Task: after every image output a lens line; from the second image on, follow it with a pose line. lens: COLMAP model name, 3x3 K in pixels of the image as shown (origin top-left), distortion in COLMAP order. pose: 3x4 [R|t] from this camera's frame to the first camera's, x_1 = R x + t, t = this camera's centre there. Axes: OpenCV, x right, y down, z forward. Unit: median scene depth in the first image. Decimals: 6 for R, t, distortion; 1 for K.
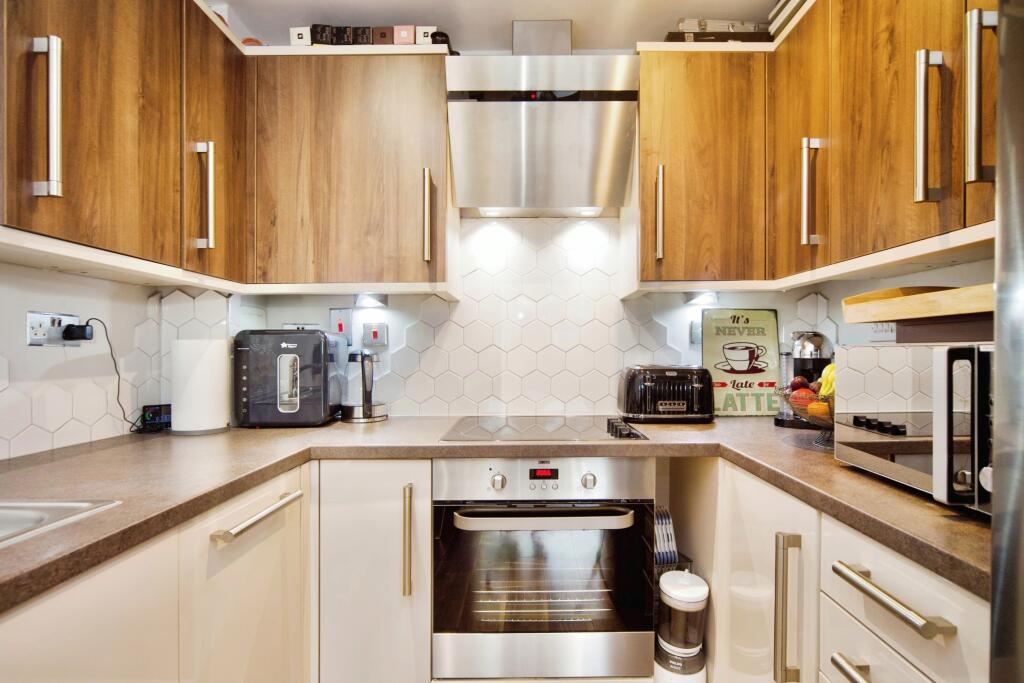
lens RADIAL K [[506.6, 0, 512.0], [0, 506.6, 341.5], [0, 0, 1]] dist [-0.014878, -0.000274]
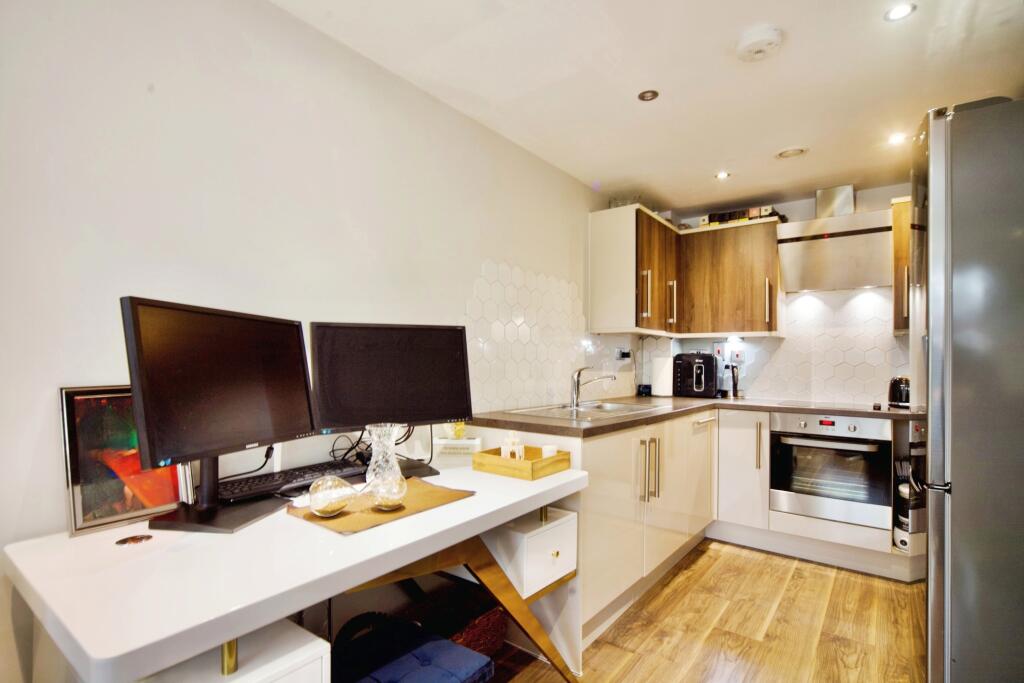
lens RADIAL K [[506.6, 0, 512.0], [0, 506.6, 341.5], [0, 0, 1]] dist [-0.014878, -0.000274]
pose [[0.813500, -0.003576, -0.581554, 0.188277], [-0.009422, 0.999769, -0.019327, -0.026614], [0.581489, 0.021202, 0.813278, -1.320943]]
